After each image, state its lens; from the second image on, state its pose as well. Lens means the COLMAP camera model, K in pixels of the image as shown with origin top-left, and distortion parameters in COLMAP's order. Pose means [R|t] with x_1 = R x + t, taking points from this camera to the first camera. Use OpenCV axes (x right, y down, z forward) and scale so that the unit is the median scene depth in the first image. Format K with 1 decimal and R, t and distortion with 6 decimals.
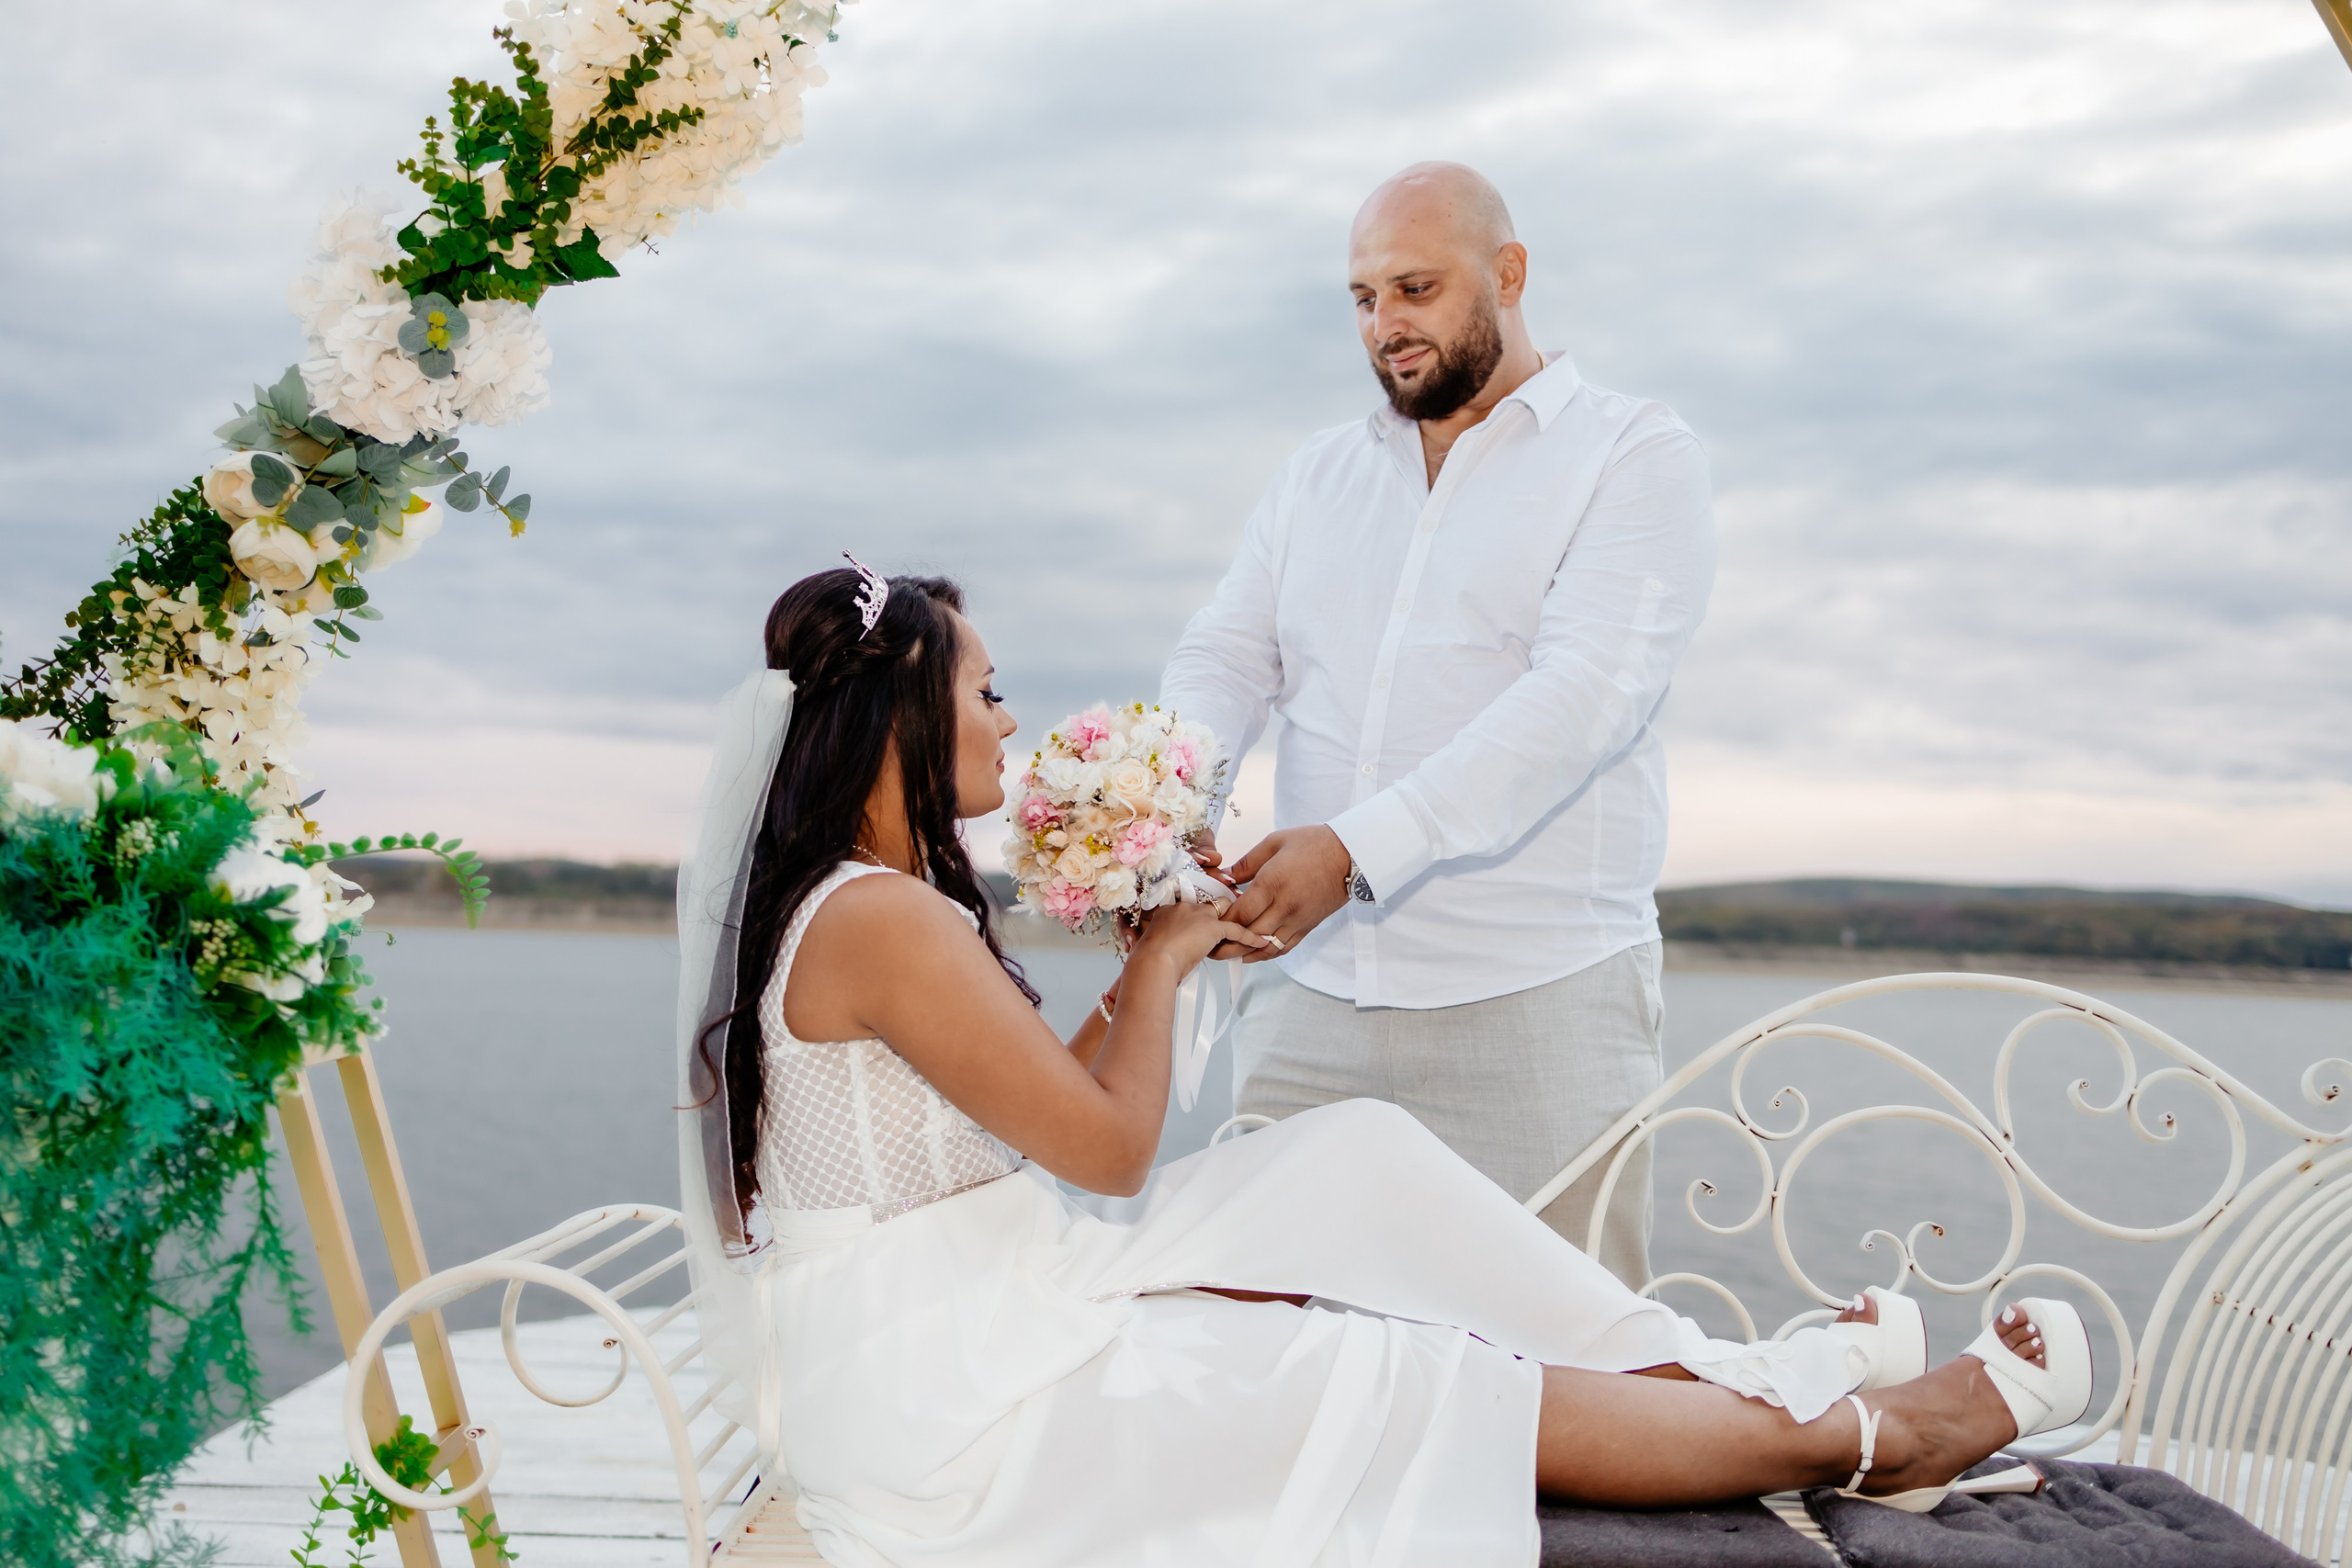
lens RADIAL K [[2408.8, 0, 1176.0], [0, 2408.8, 784.0], [0, 0, 1]] dist [0.039869, -0.008493]
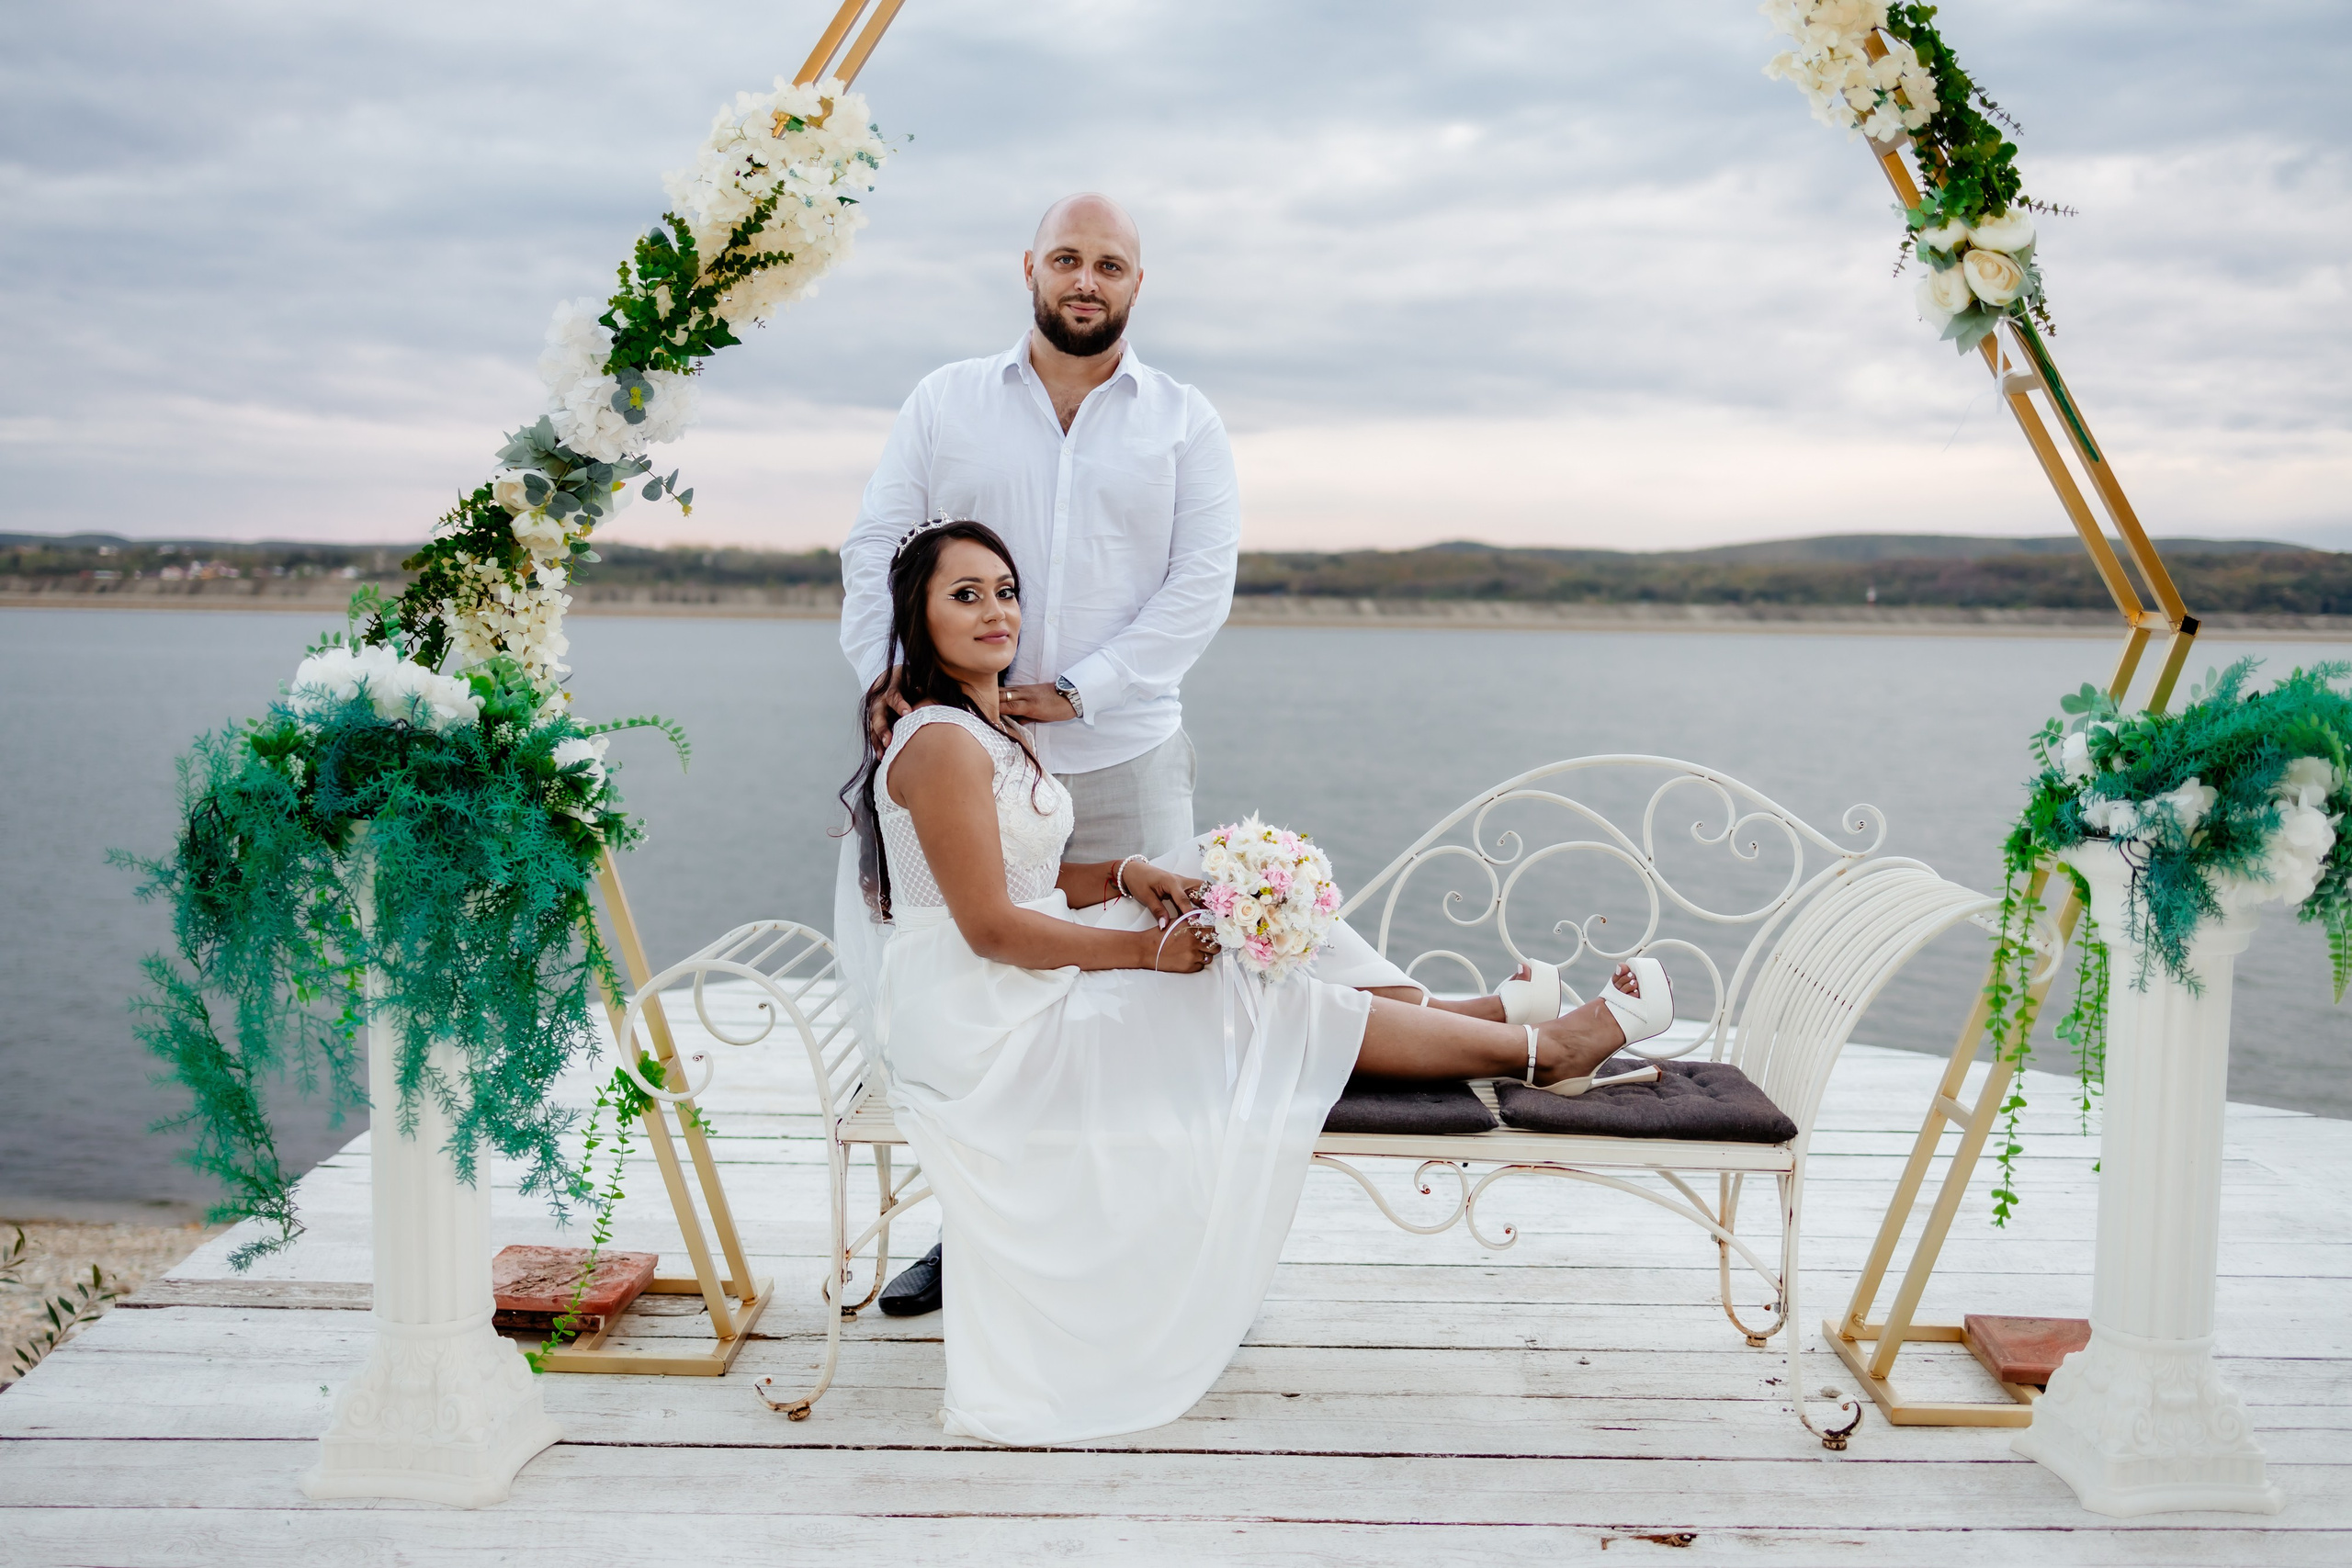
lens RADIAL K [[2408.8, 0, 1176.0], [0, 2408.8, 784.0], [0, 0, 1]] dist [0.039869, -0.008493]
pose [[0.999599, -0.019215, -0.020804, 0.082981], [0.021944, 0.989895, 0.140093, -0.145857], [0.017902, -0.140493, 0.989920, -0.614117]]
